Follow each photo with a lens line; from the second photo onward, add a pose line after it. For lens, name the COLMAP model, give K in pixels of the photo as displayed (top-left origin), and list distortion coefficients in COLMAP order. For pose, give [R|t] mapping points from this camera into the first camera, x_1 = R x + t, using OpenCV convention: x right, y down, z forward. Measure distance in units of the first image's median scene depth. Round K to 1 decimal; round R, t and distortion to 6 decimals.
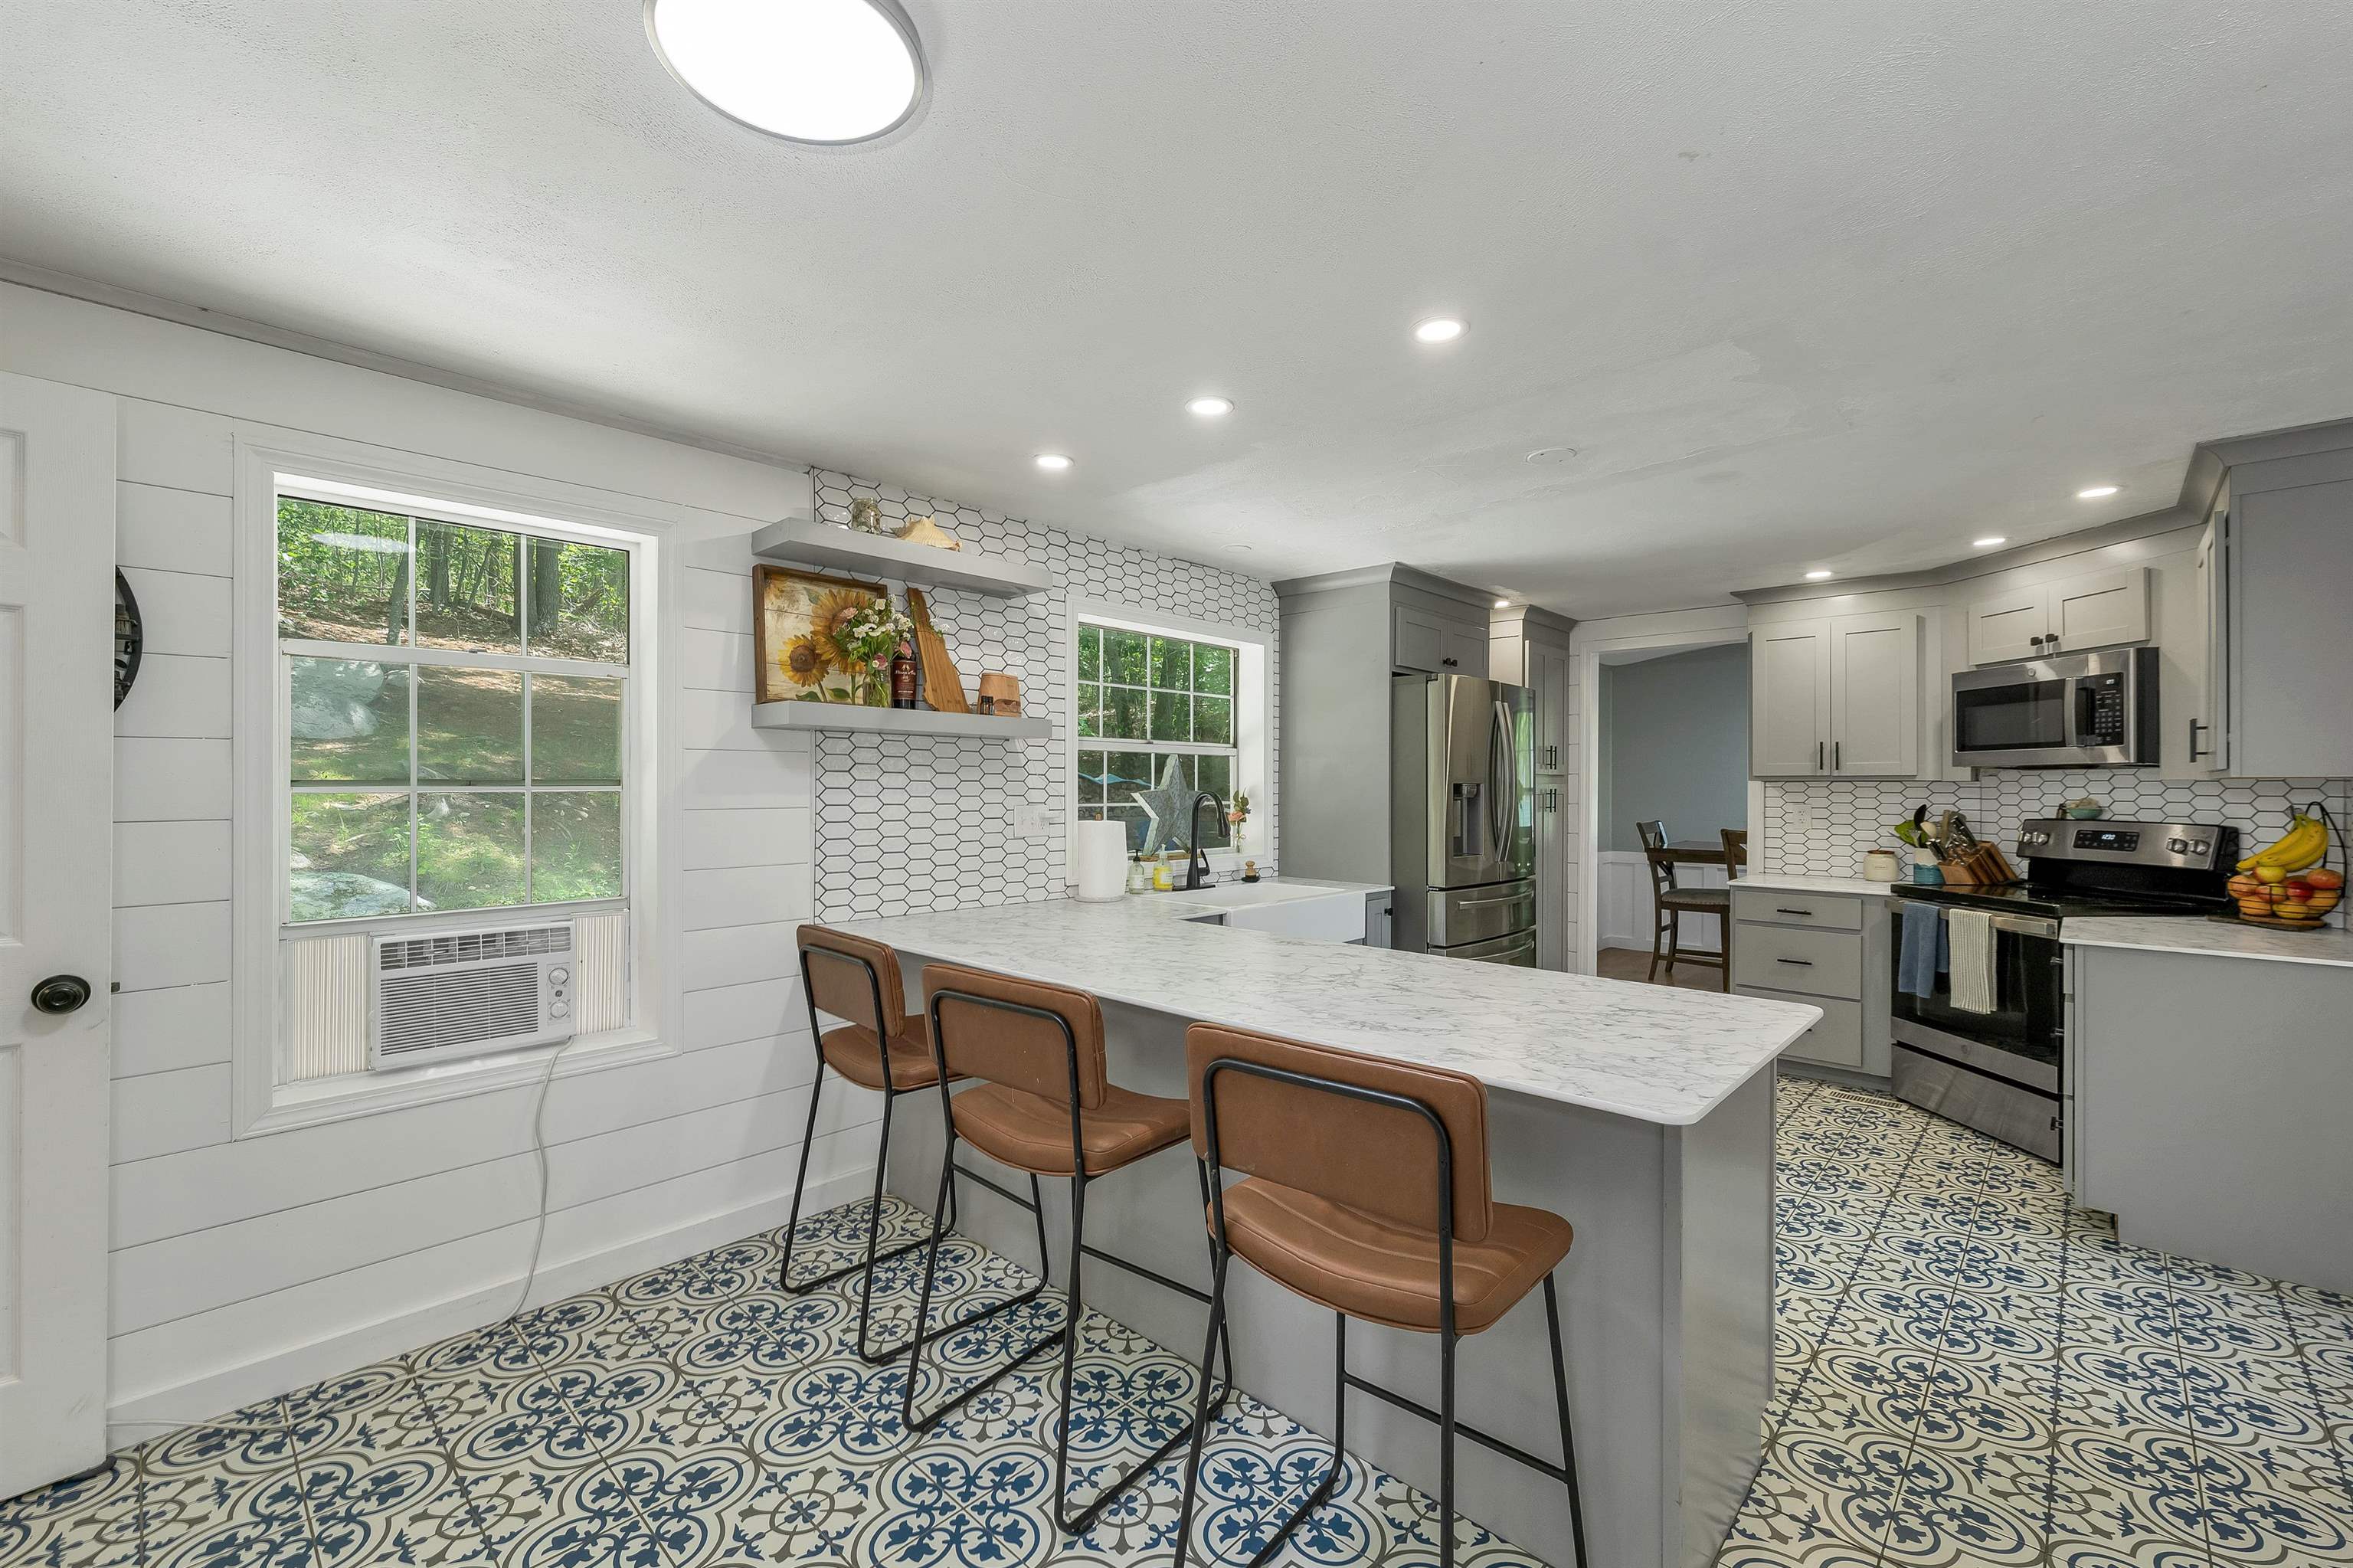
lens RADIAL K [[983.0, 0, 1182.5], [0, 983.0, 790.0], [0, 0, 1]] dist [0.006421, 0.001208]
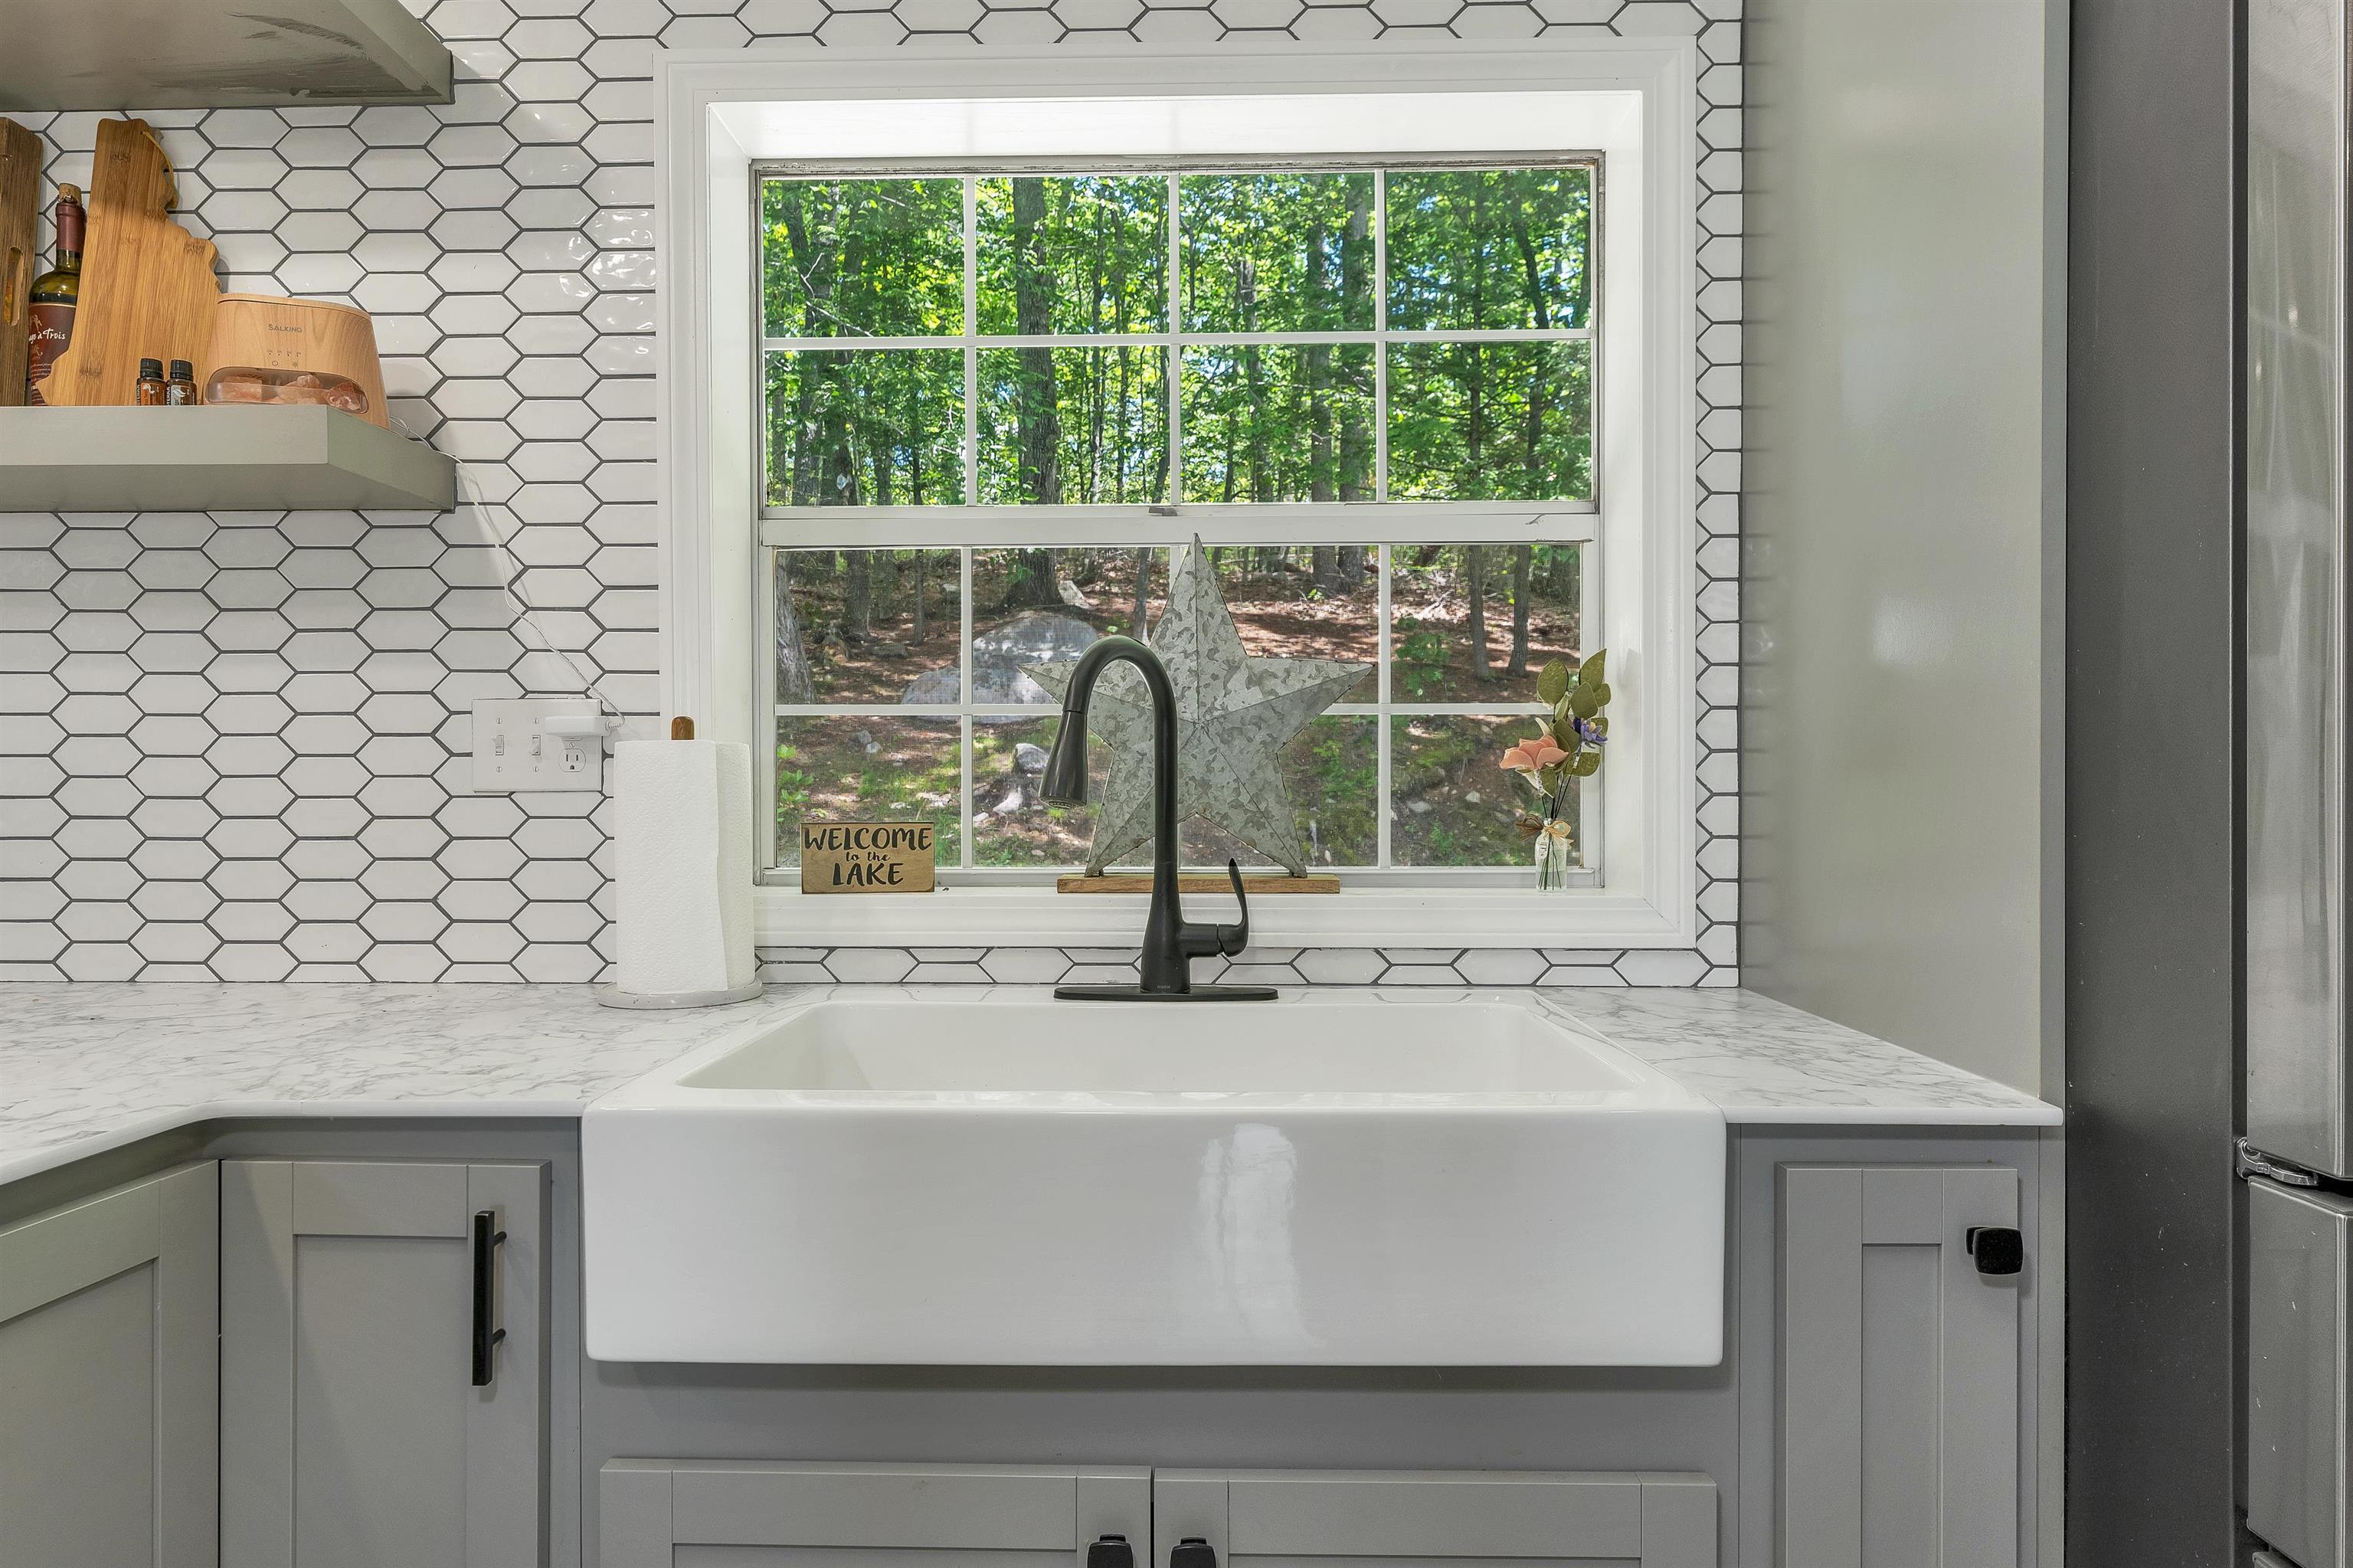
lens RADIAL K [[1358.9, 0, 1175.5], [0, 1358.9, 800.3], [0, 0, 1]] dist [0.002341, -0.000479]
pose [[0.667035, -0.001363, -0.745026, 0.200076], [0.004654, 0.999986, 0.002337, 0.029370], [0.745012, -0.005026, 0.667032, 0.493380]]
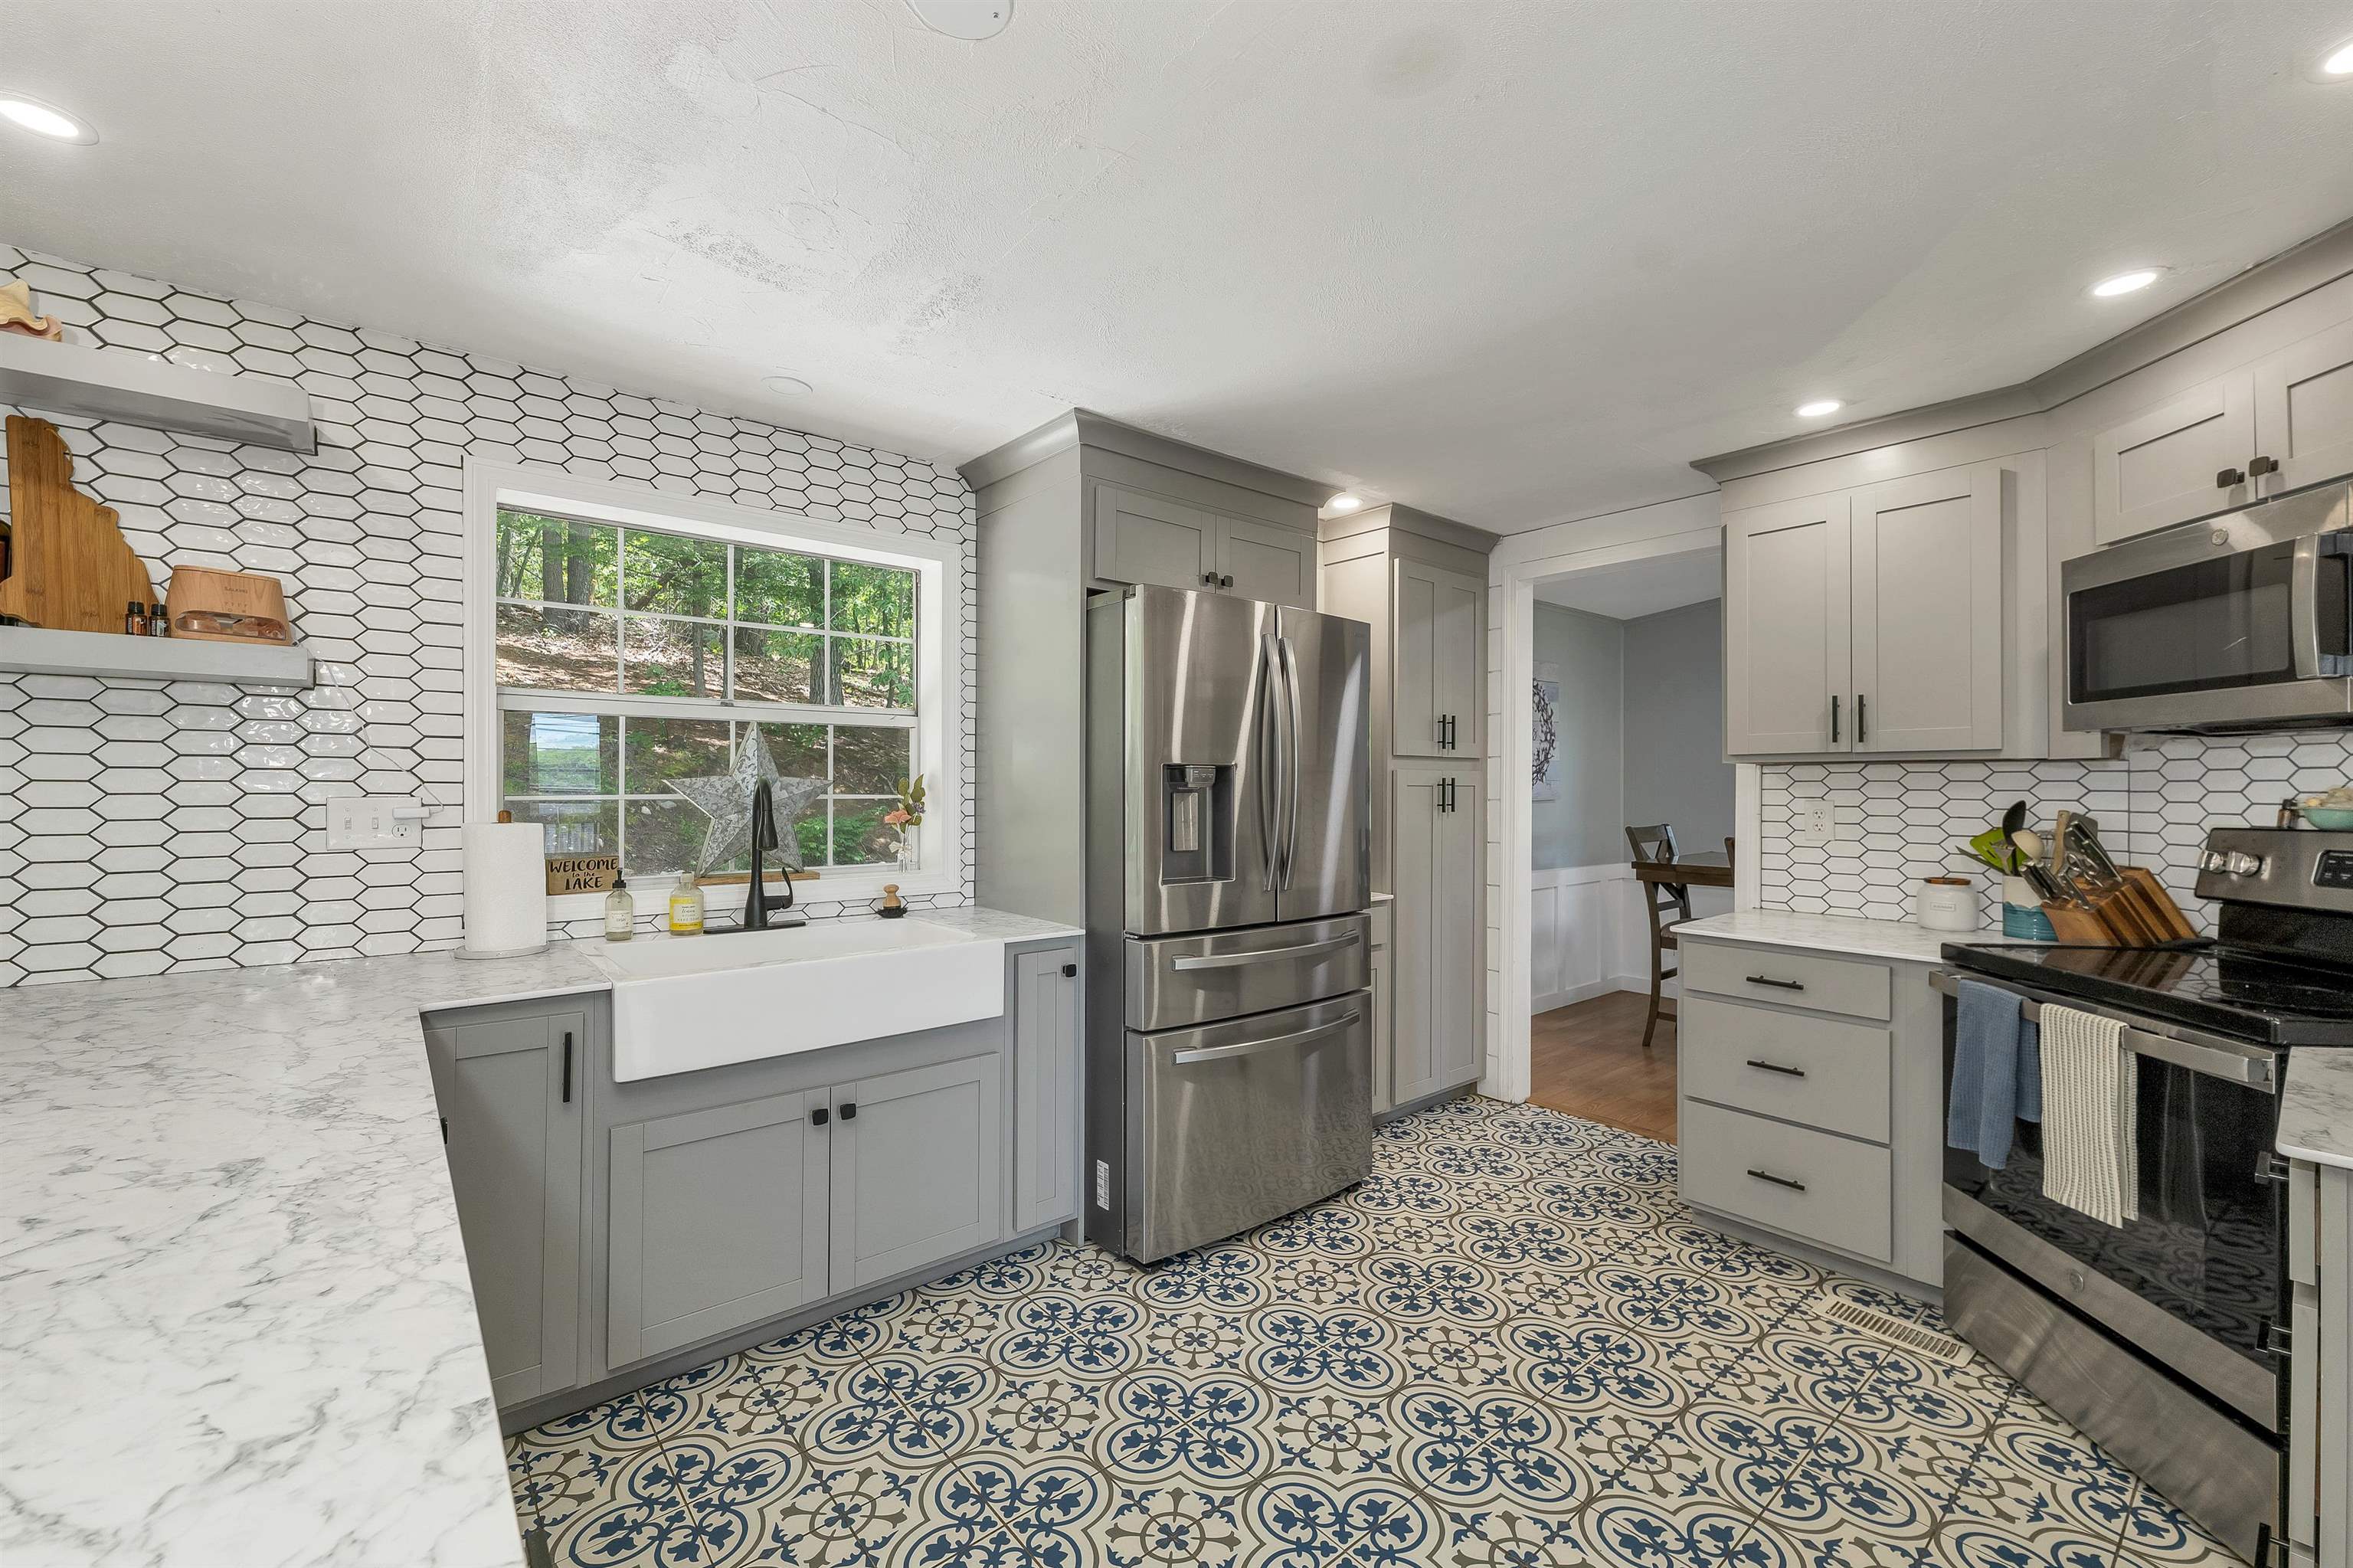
lens RADIAL K [[983.0, 0, 1163.1], [0, 983.0, 774.9], [0, 0, 1]] dist [0.006421, 0.001208]
pose [[0.991319, -0.000644, -0.131480, 0.239222], [-0.000049, 0.999986, -0.005267, 0.002461], [0.131482, 0.005227, 0.991305, 0.261420]]
